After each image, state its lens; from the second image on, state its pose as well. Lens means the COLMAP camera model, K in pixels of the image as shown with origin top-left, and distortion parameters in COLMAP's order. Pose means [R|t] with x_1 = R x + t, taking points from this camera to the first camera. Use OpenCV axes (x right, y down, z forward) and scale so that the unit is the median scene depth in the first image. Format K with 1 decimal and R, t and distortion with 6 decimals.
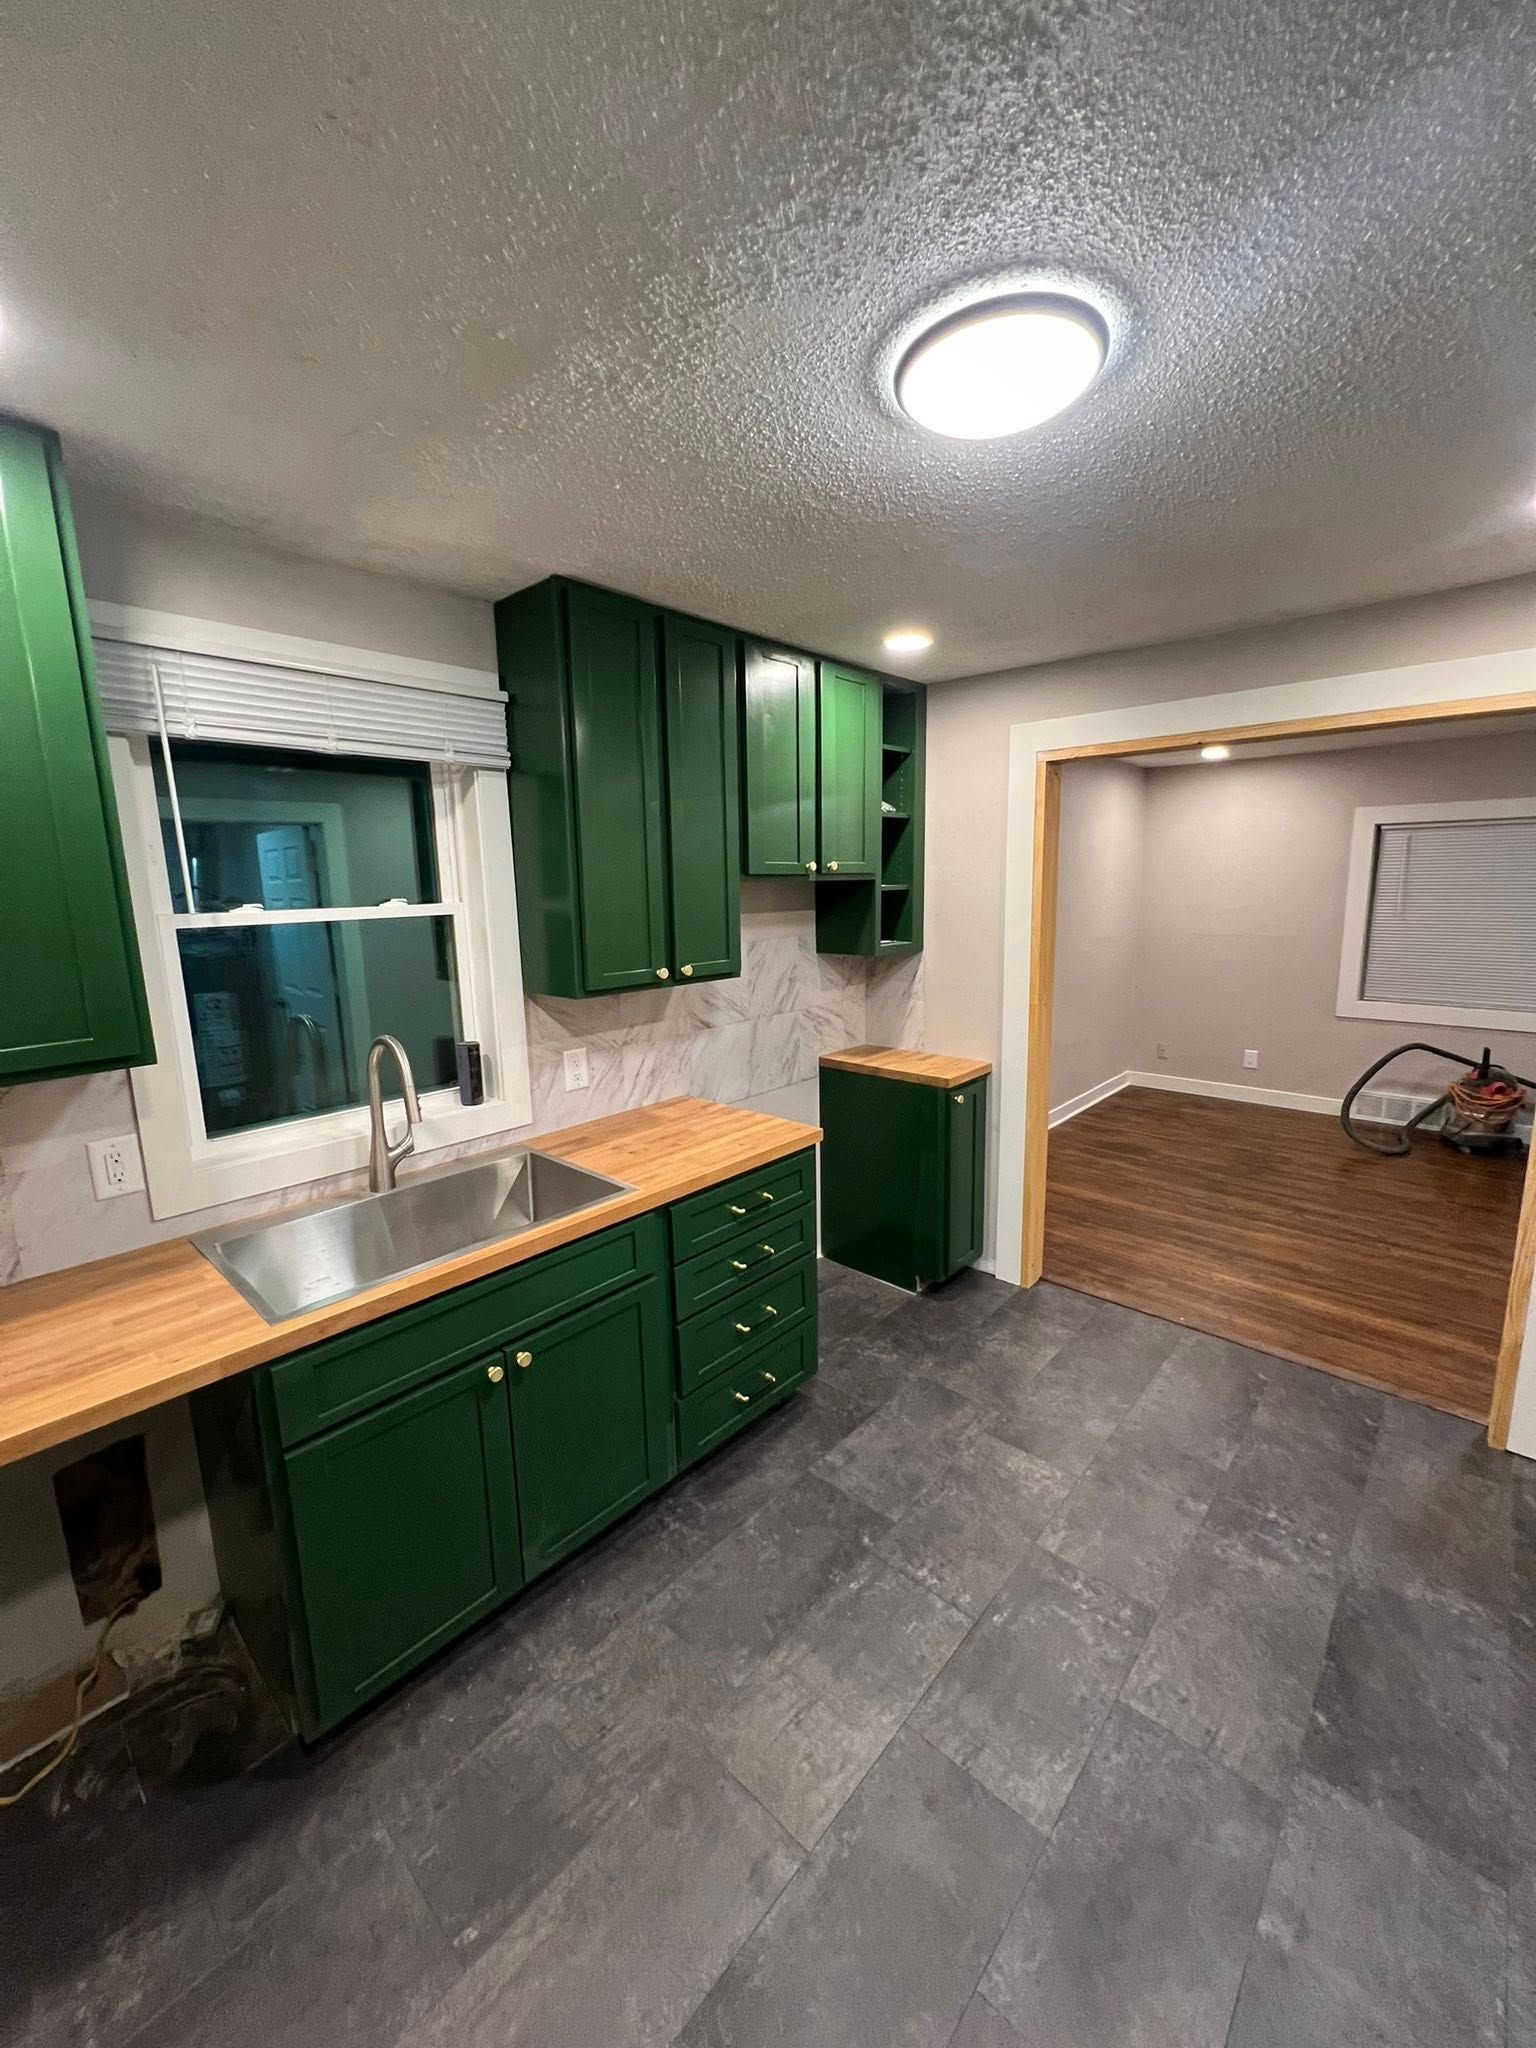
lens RADIAL K [[817.0, 0, 768.0], [0, 817.0, 1024.0], [0, 0, 1]] dist [-0.000205, 0.000031]
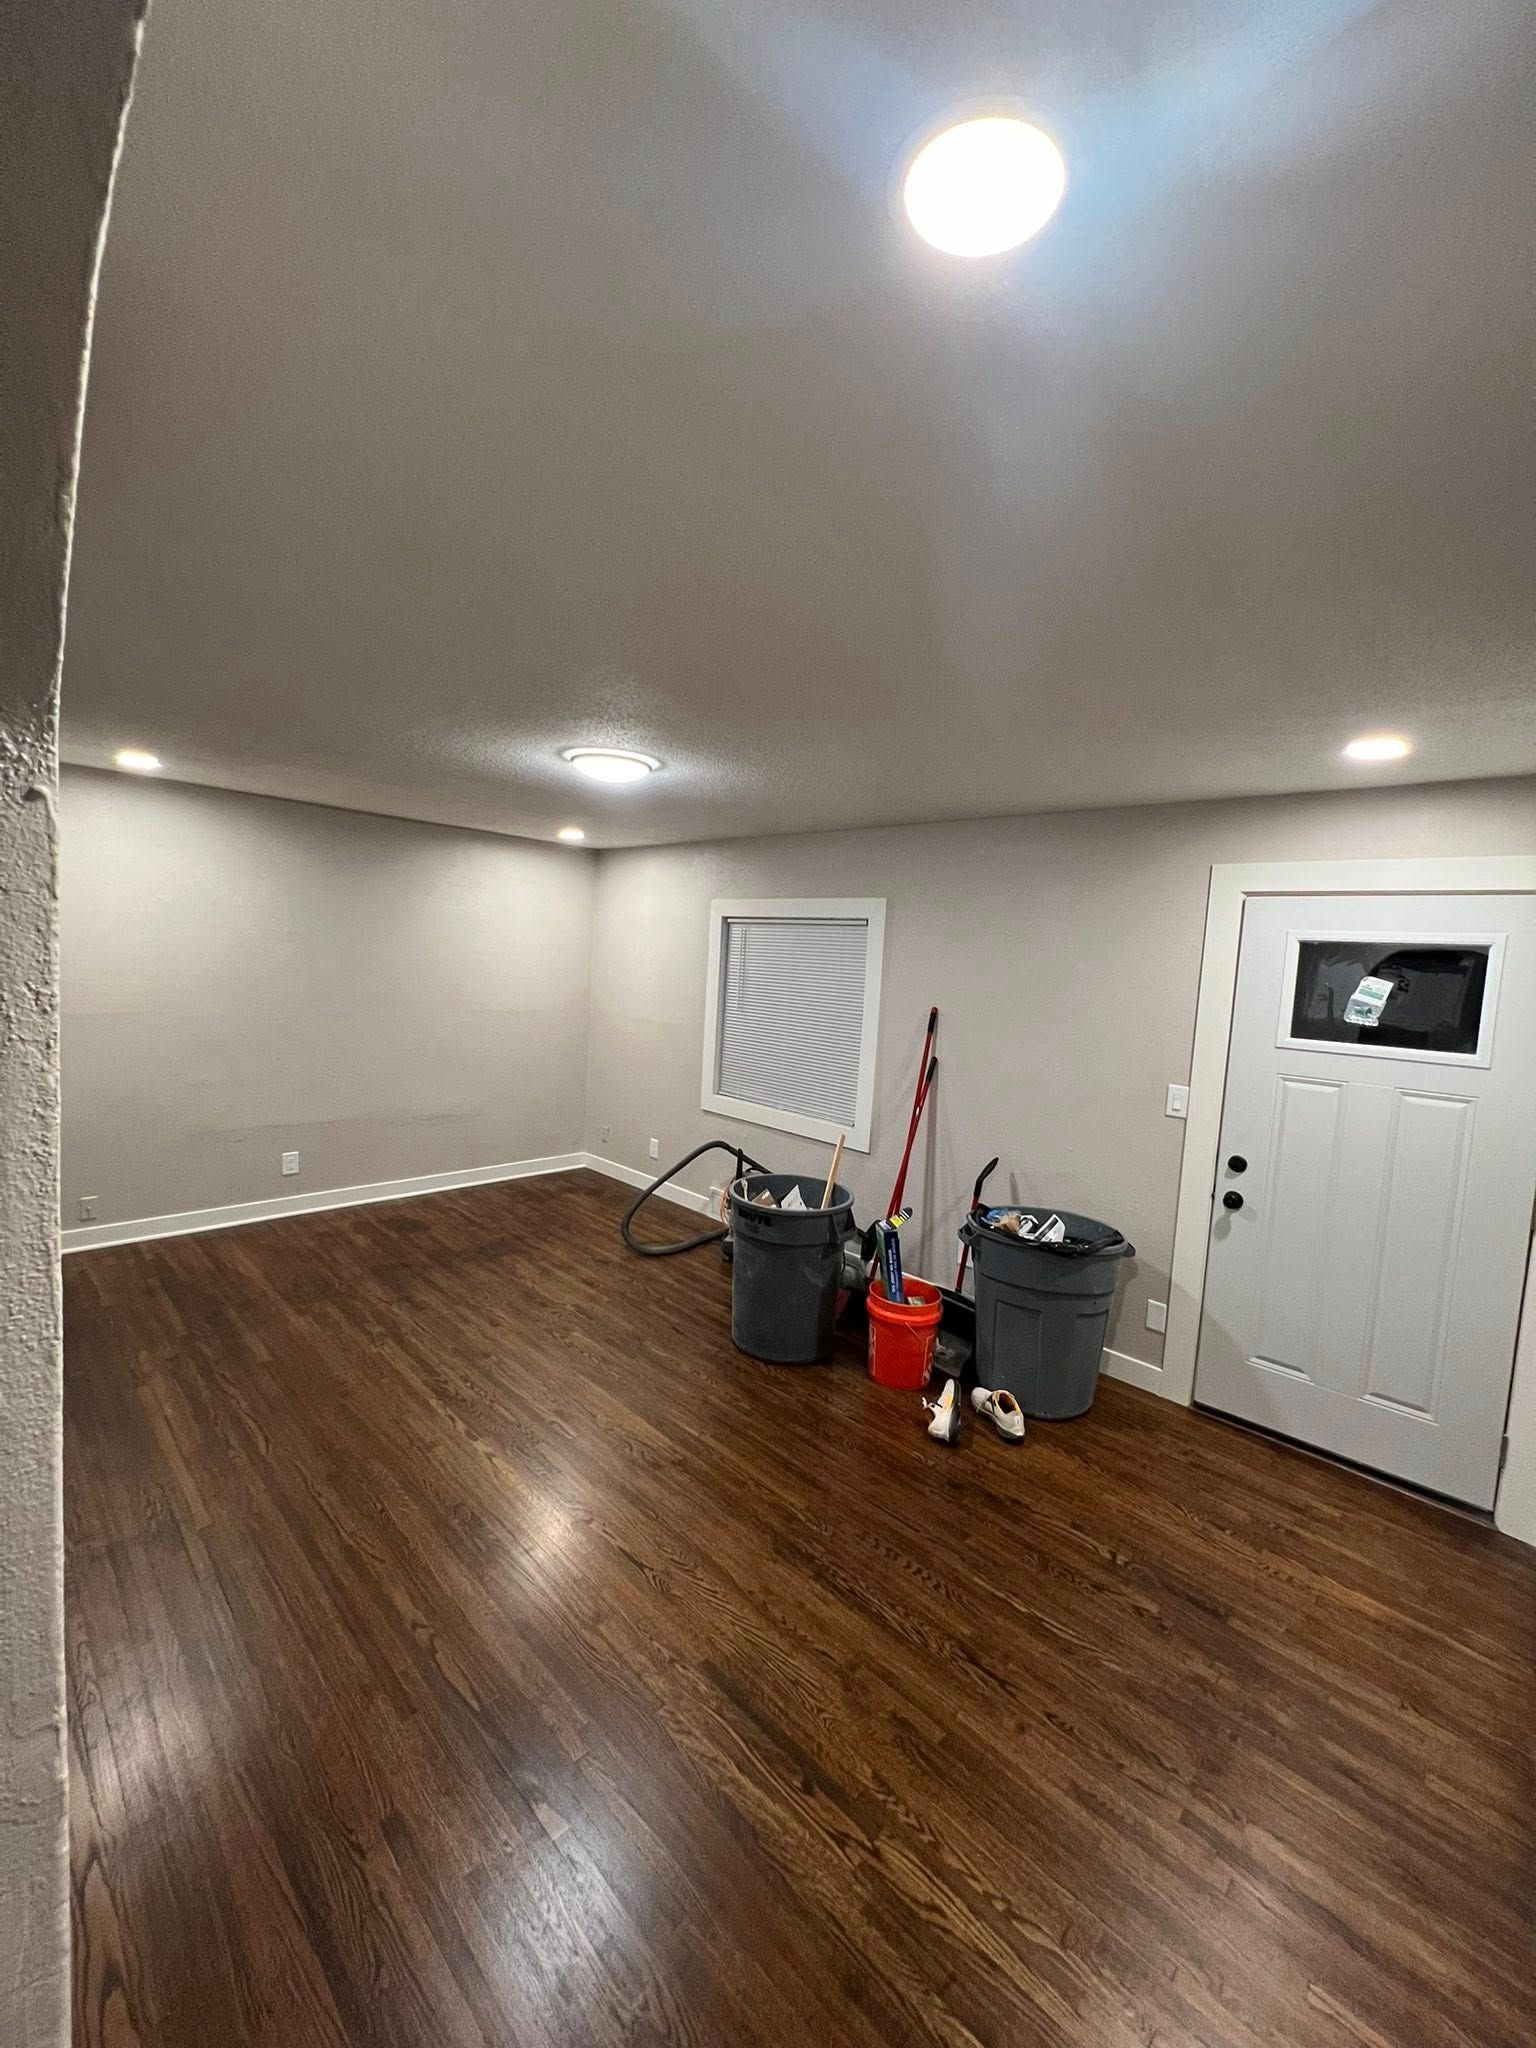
lens RADIAL K [[817.0, 0, 768.0], [0, 817.0, 1024.0], [0, 0, 1]] dist [-0.000205, 0.000031]
pose [[0.995884, 0.083228, -0.035881, 0.848190], [-0.086254, 0.991902, -0.093221, -0.028099], [0.027832, 0.095933, 0.994999, 0.033488]]
